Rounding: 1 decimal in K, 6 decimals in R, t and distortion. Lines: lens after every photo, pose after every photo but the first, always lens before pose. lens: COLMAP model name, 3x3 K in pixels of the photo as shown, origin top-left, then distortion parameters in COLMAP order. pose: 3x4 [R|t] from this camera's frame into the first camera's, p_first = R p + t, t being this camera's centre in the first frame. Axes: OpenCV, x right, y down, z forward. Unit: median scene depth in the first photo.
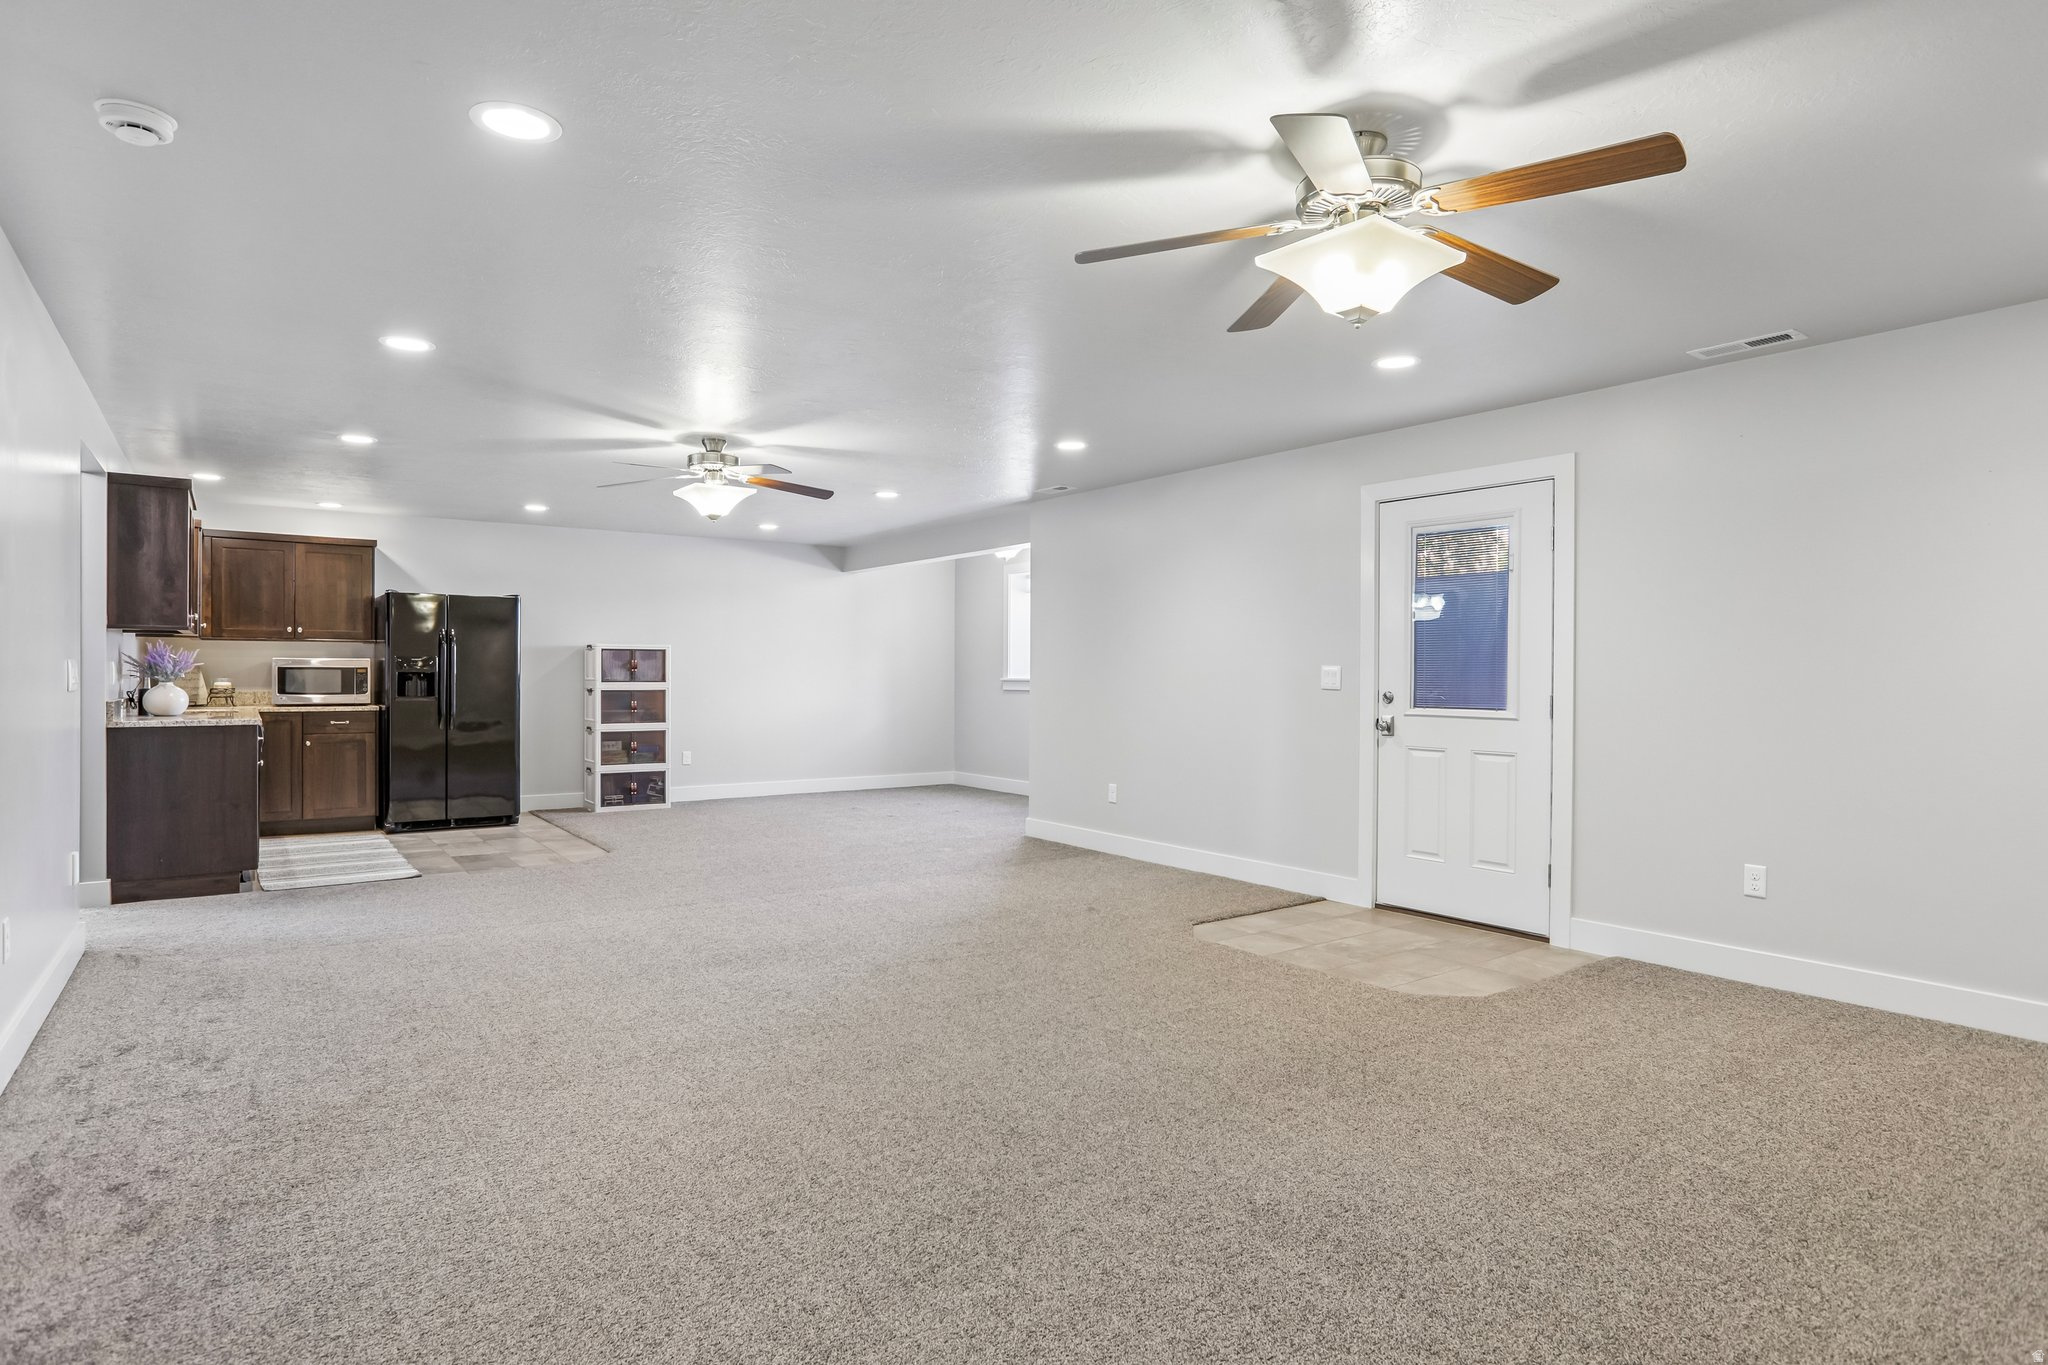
lens RADIAL K [[1069.3, 0, 999.3], [0, 1069.3, 677.8], [0, 0, 1]] dist [0.000336, 0.000028]
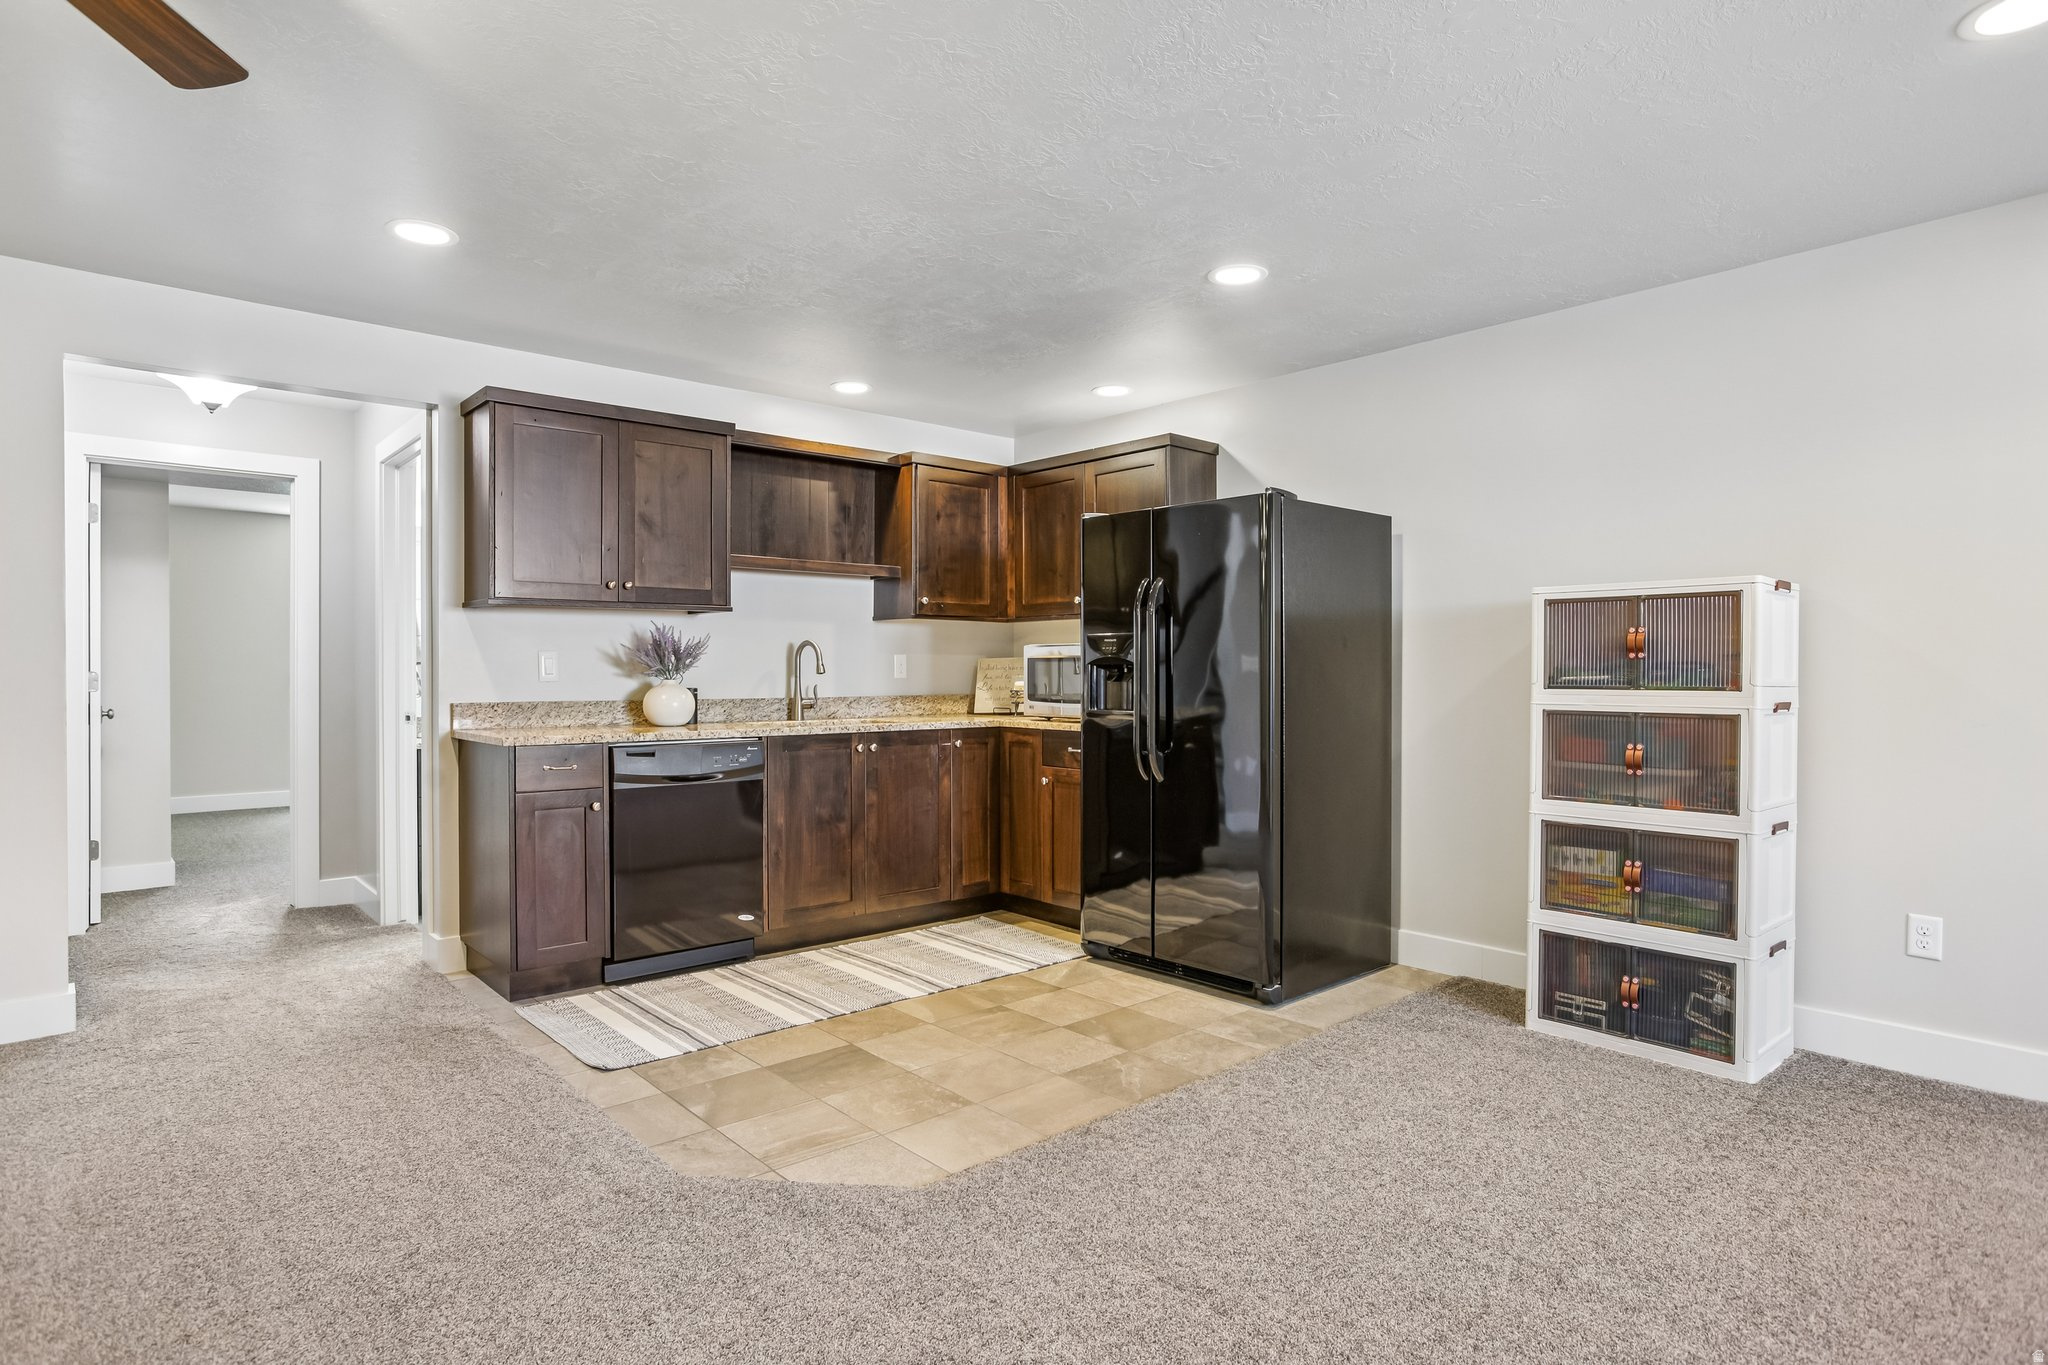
lens RADIAL K [[1111.2, 0, 1024.0], [0, 1111.2, 682.5], [0, 0, 1]] dist [-0.030684, -0.000259]
pose [[0.016556, 0.004434, -0.999853, 0.015883], [-0.000785, 0.999990, 0.004422, 0.000258], [0.999863, 0.000712, 0.016560, 0.822319]]
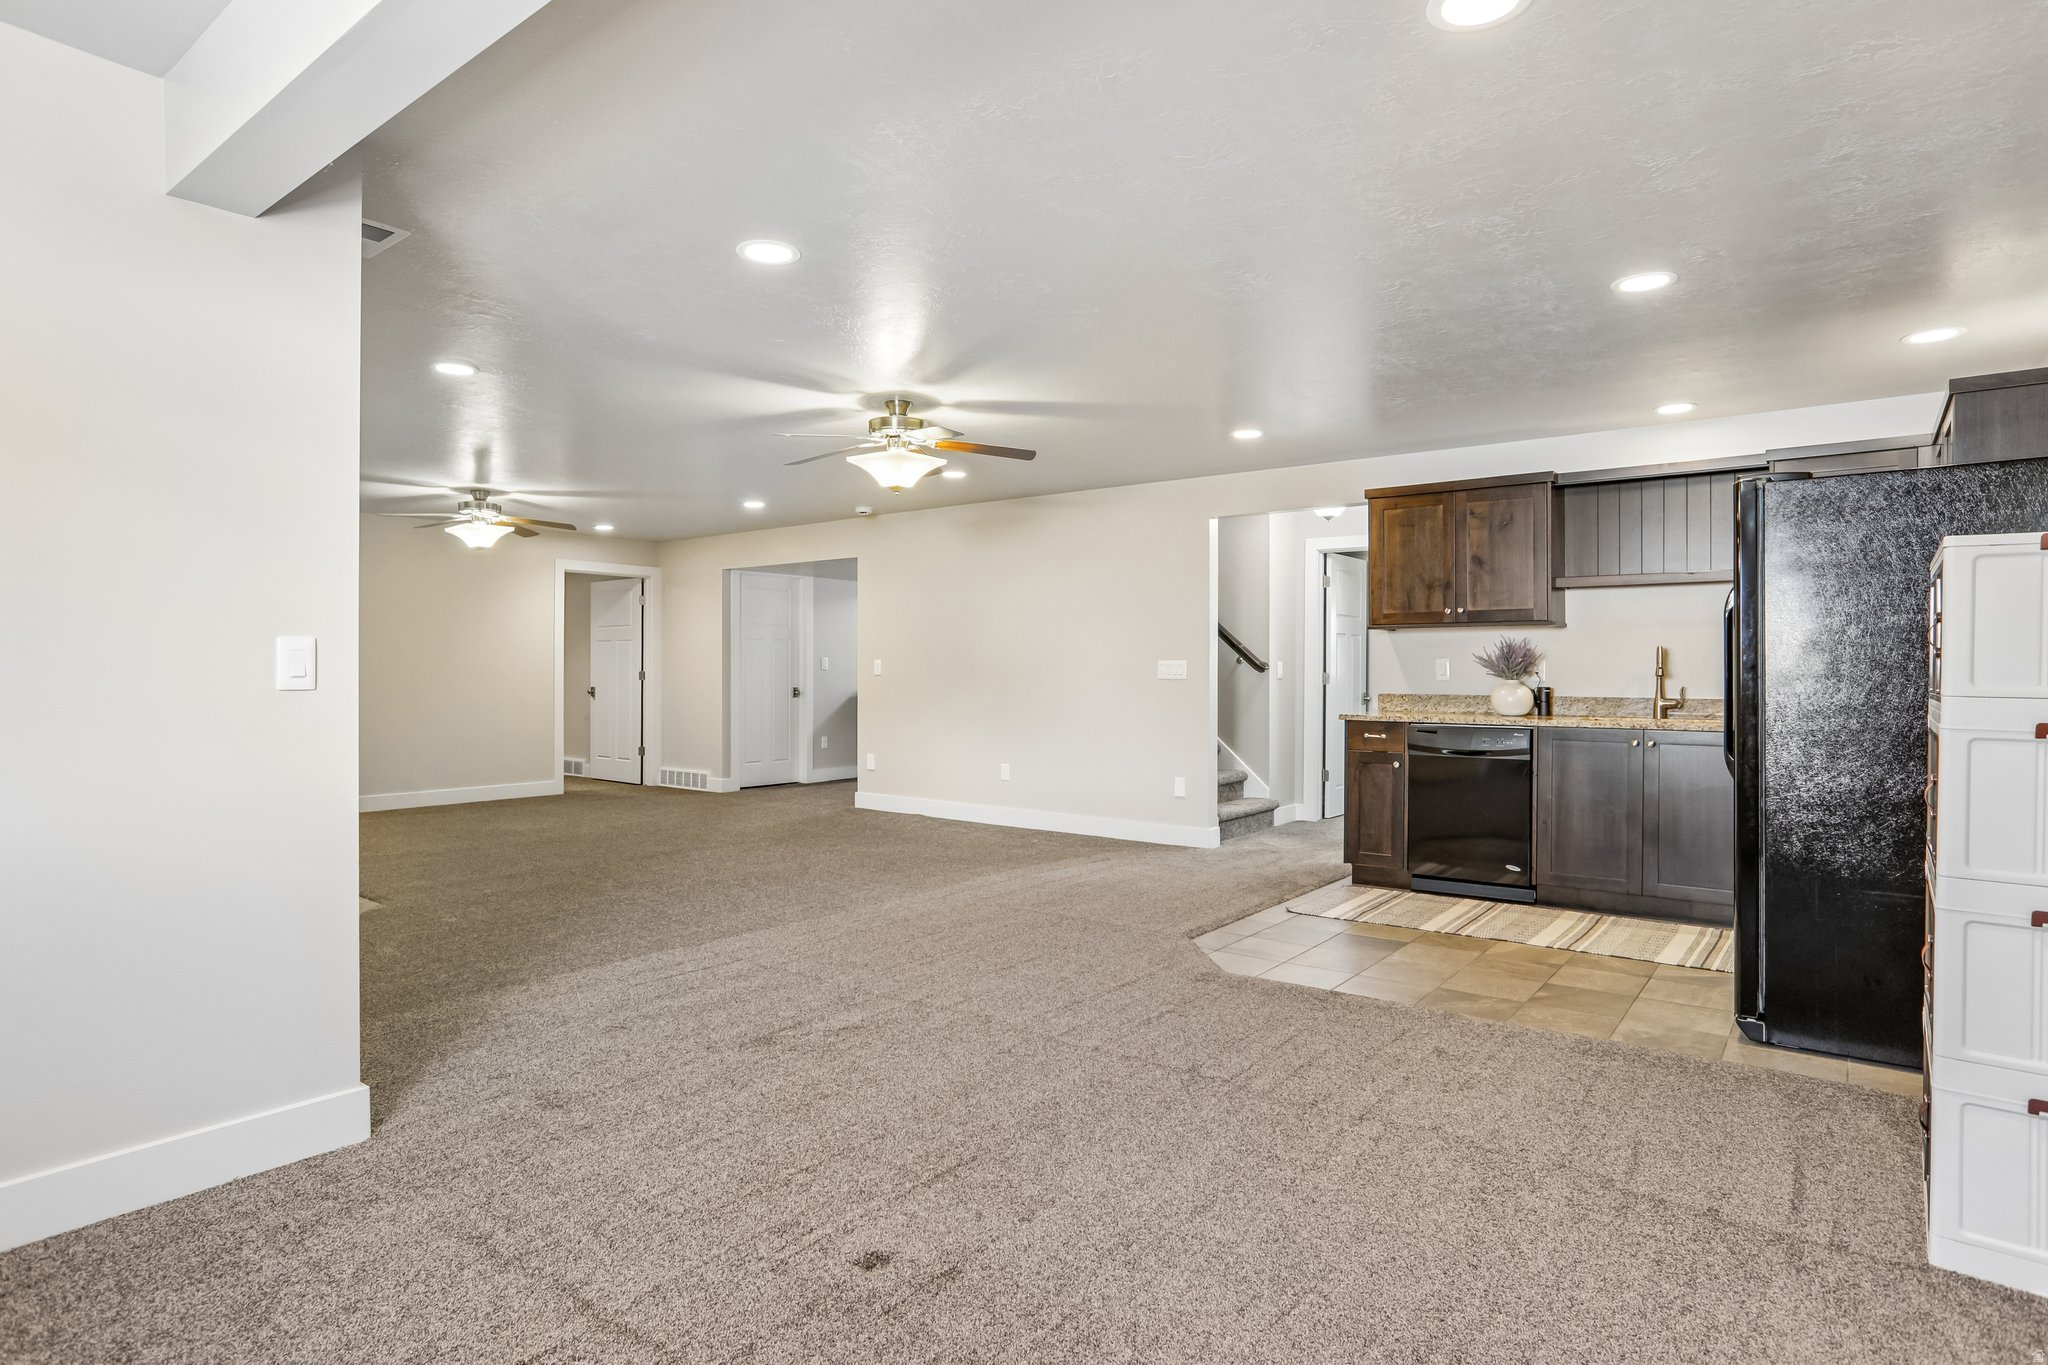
lens RADIAL K [[1069.3, 0, 999.3], [0, 1069.3, 677.8], [0, 0, 1]] dist [0.000336, 0.000028]
pose [[-0.978585, -0.007904, -0.205693, -0.074965], [-0.009687, 0.999924, 0.007663, -0.002137], [0.205617, 0.009492, -0.978586, 1.265944]]
